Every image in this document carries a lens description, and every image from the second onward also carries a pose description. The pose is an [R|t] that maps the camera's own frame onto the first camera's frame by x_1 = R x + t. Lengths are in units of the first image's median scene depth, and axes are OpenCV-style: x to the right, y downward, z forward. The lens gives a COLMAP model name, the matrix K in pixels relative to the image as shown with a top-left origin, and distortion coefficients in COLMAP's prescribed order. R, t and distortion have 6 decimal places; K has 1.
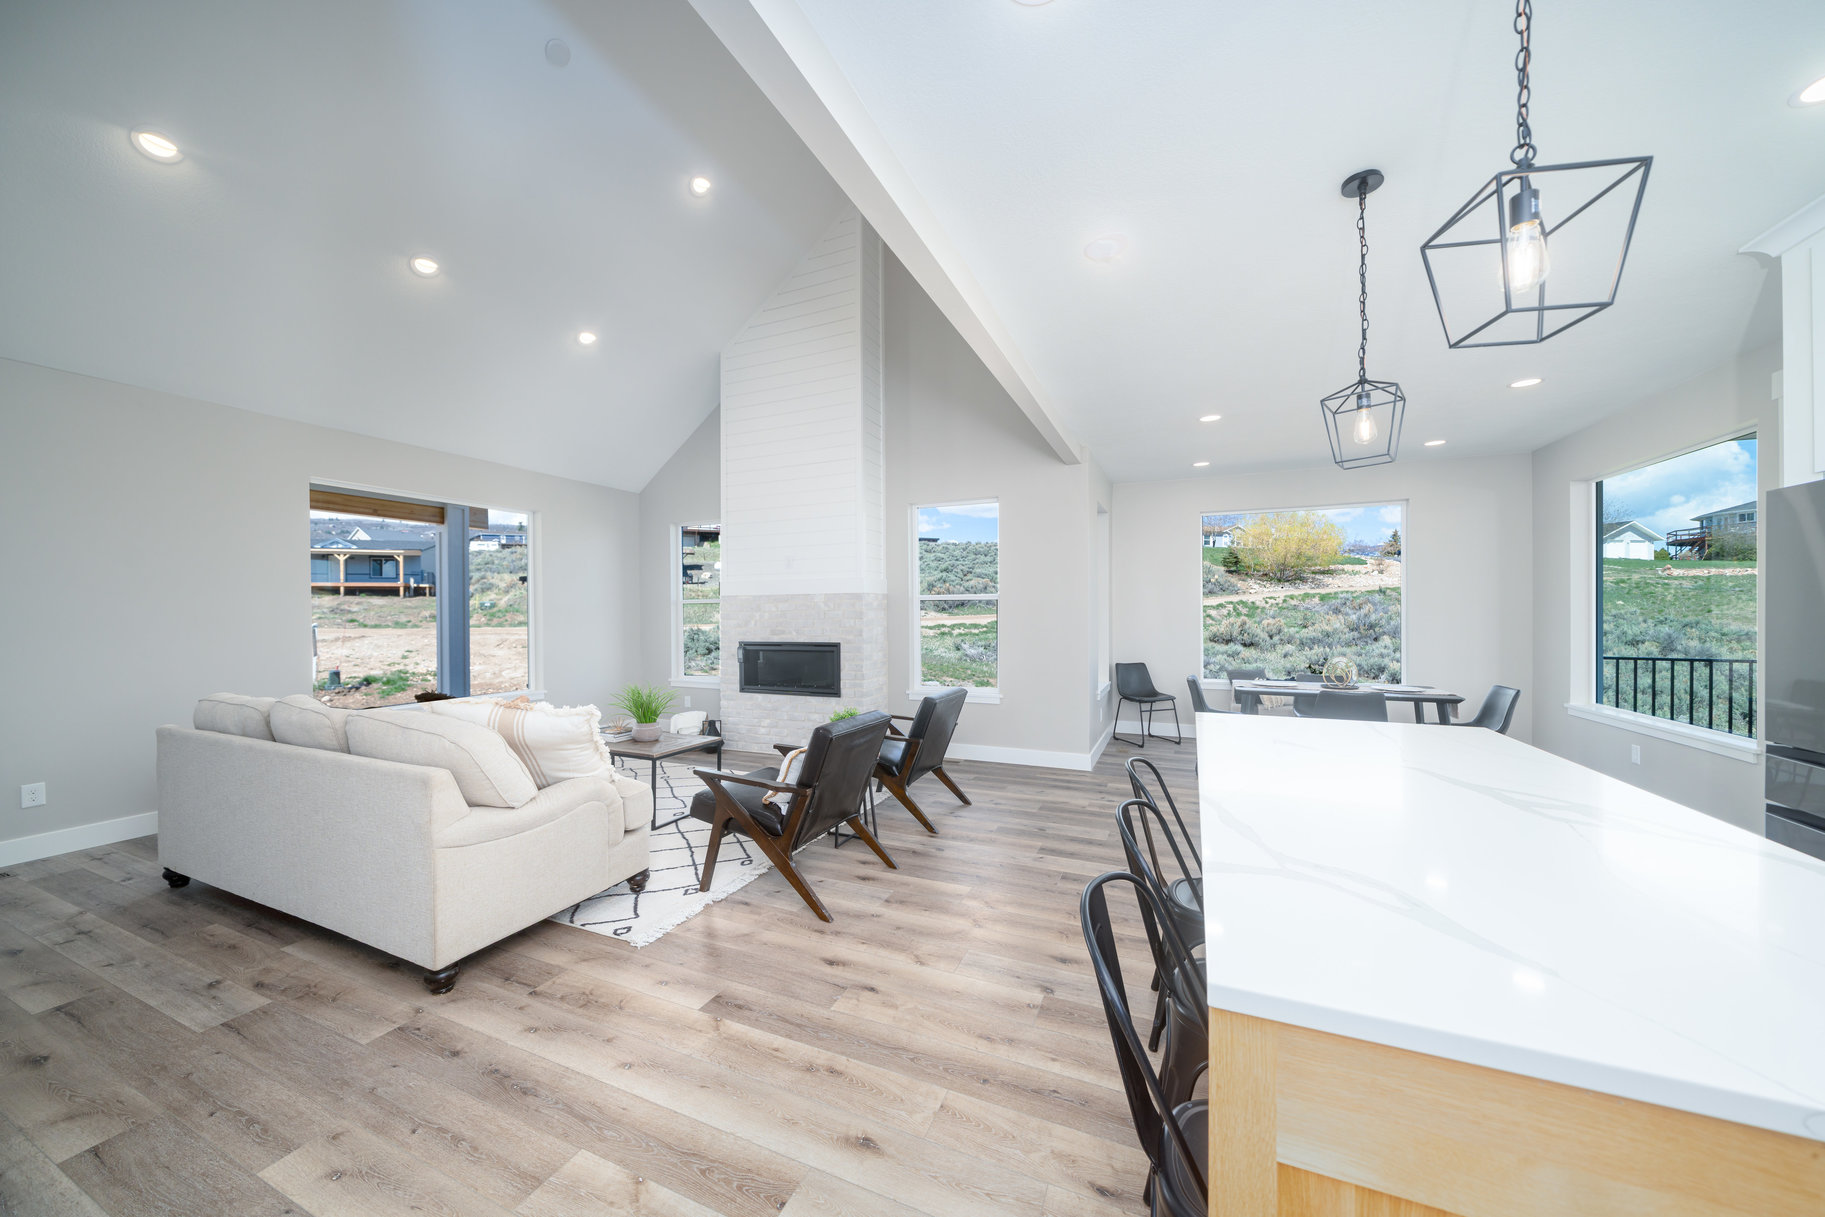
lens RADIAL K [[624.8, 0, 910.5], [0, 624.8, 614.2], [0, 0, 1]] dist [-0.008515, 0.001280]
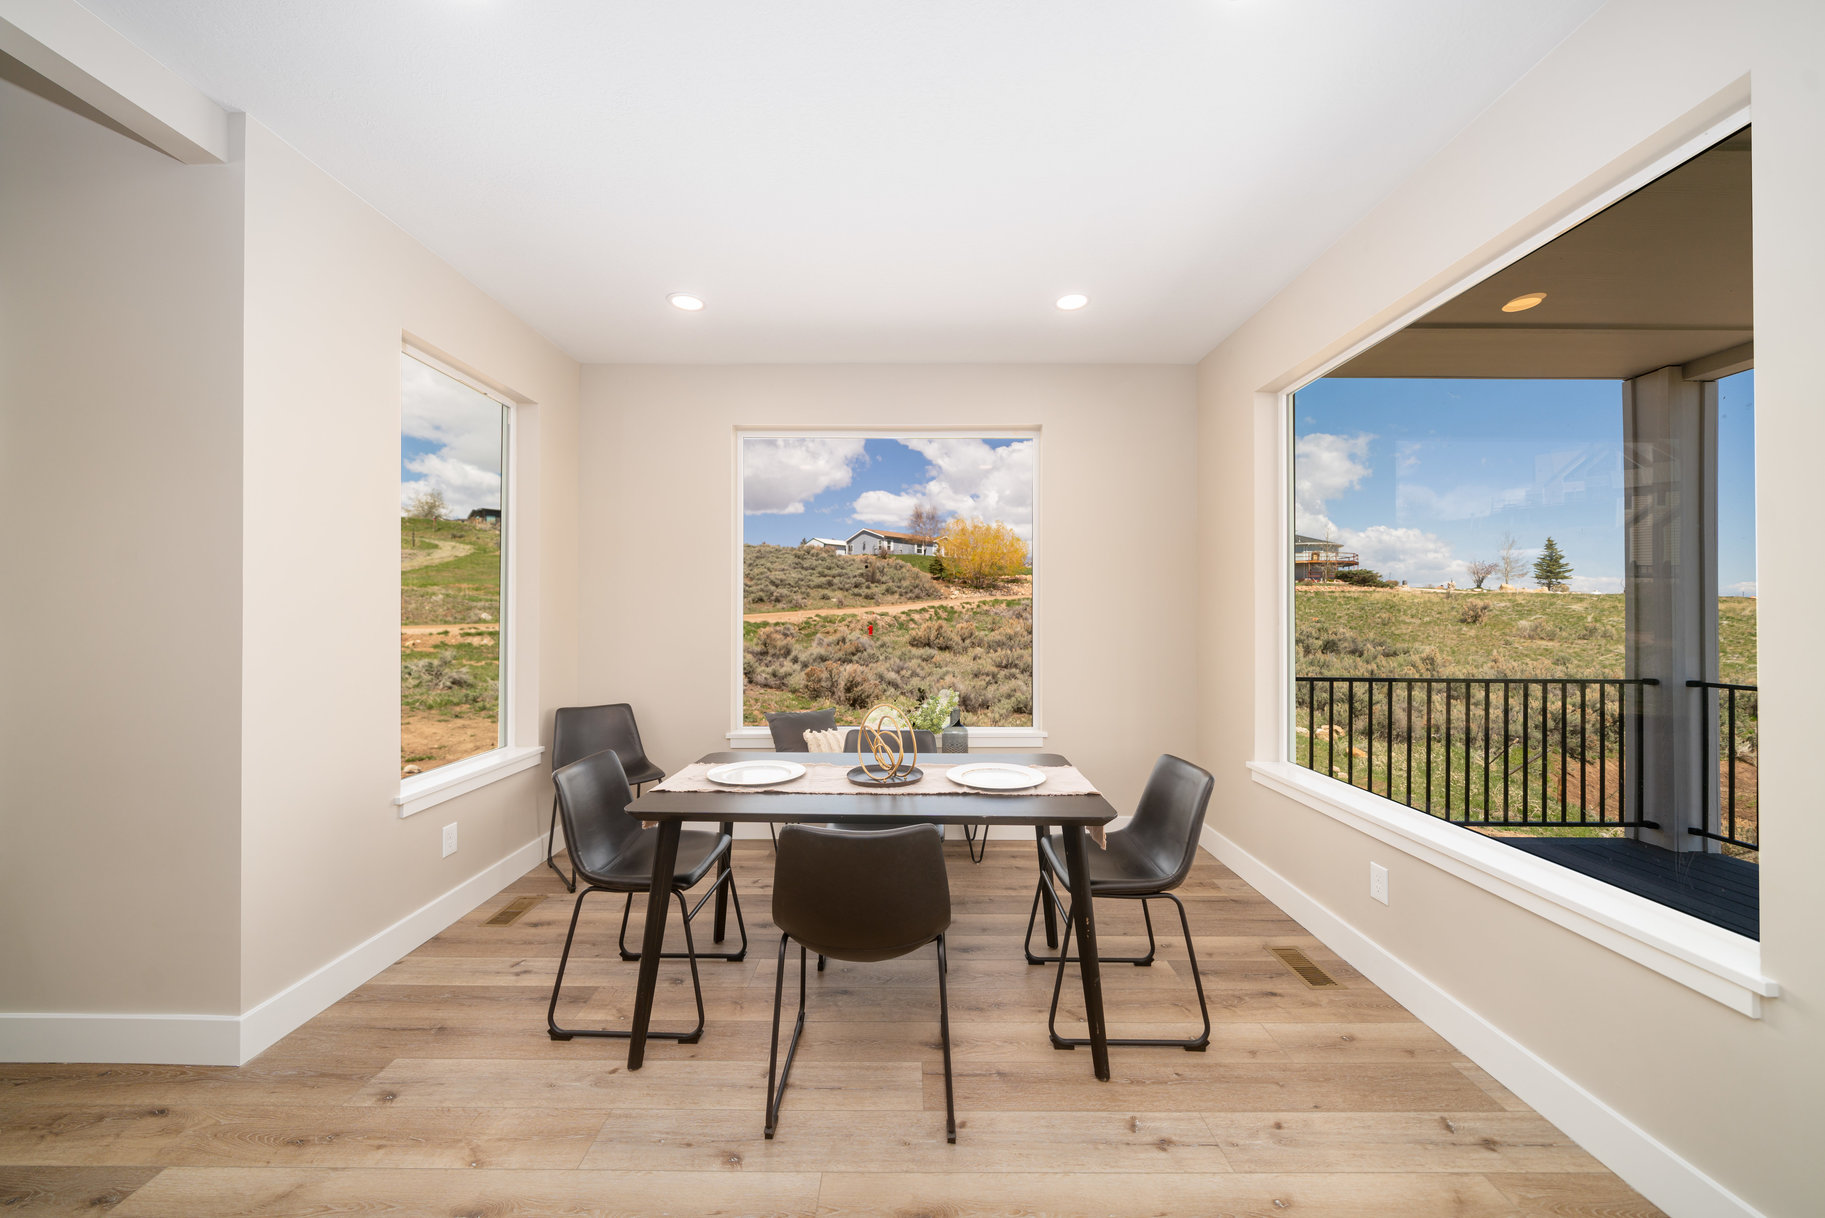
lens RADIAL K [[632.1, 0, 897.8], [0, 632.1, 613.7], [0, 0, 1]] dist [-0.003594, -0.000139]
pose [[0.920551, 0.007390, 0.390552, 0.433962], [-0.004801, 0.999960, -0.007606, 0.005463], [-0.390592, 0.005127, 0.920550, 0.489807]]
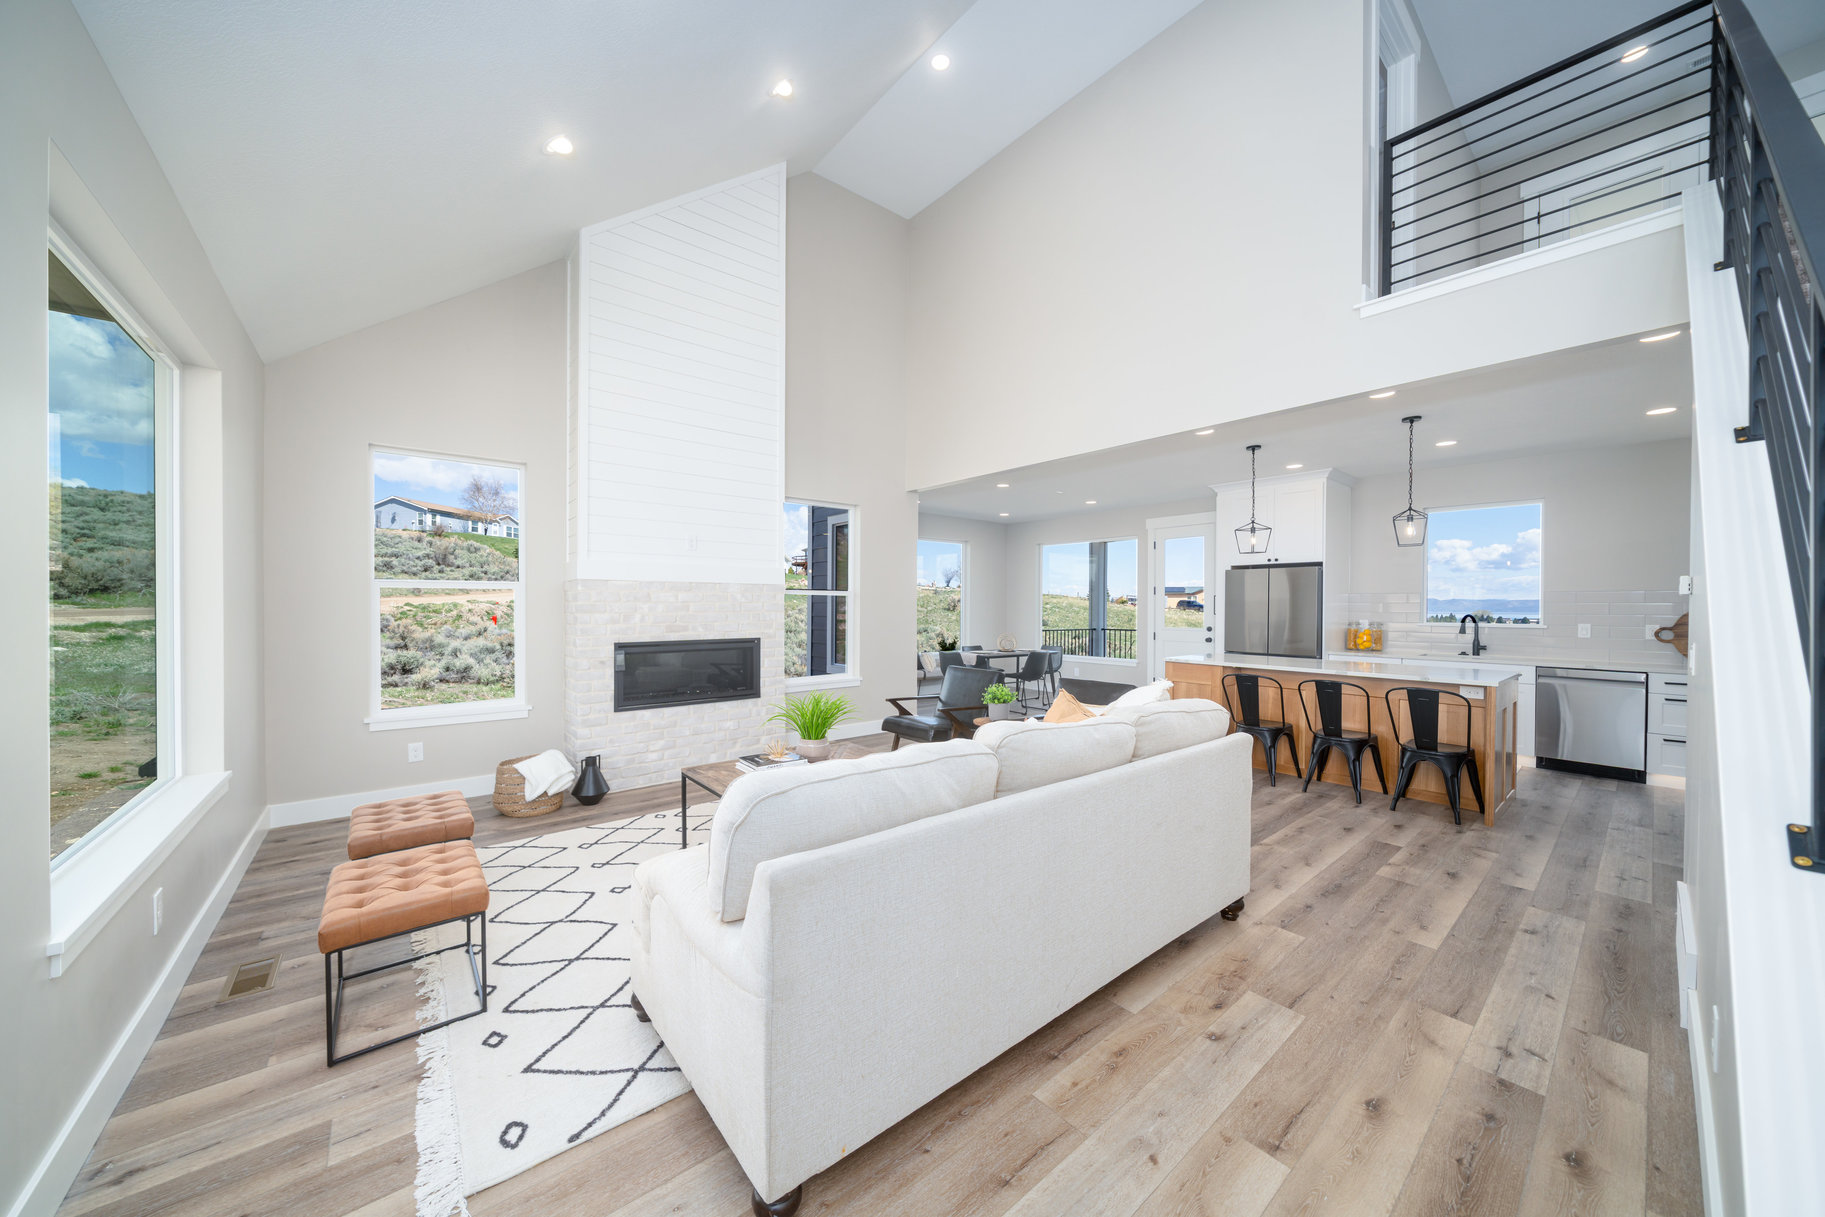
lens RADIAL K [[623.5, 0, 901.8], [0, 623.5, 612.8], [0, 0, 1]] dist [-0.006792, 0.000003]
pose [[0.462861, -0.002117, 0.886428, -0.795802], [-0.005590, 0.999970, 0.005307, 0.002752], [-0.886413, -0.007411, 0.462835, 0.377434]]
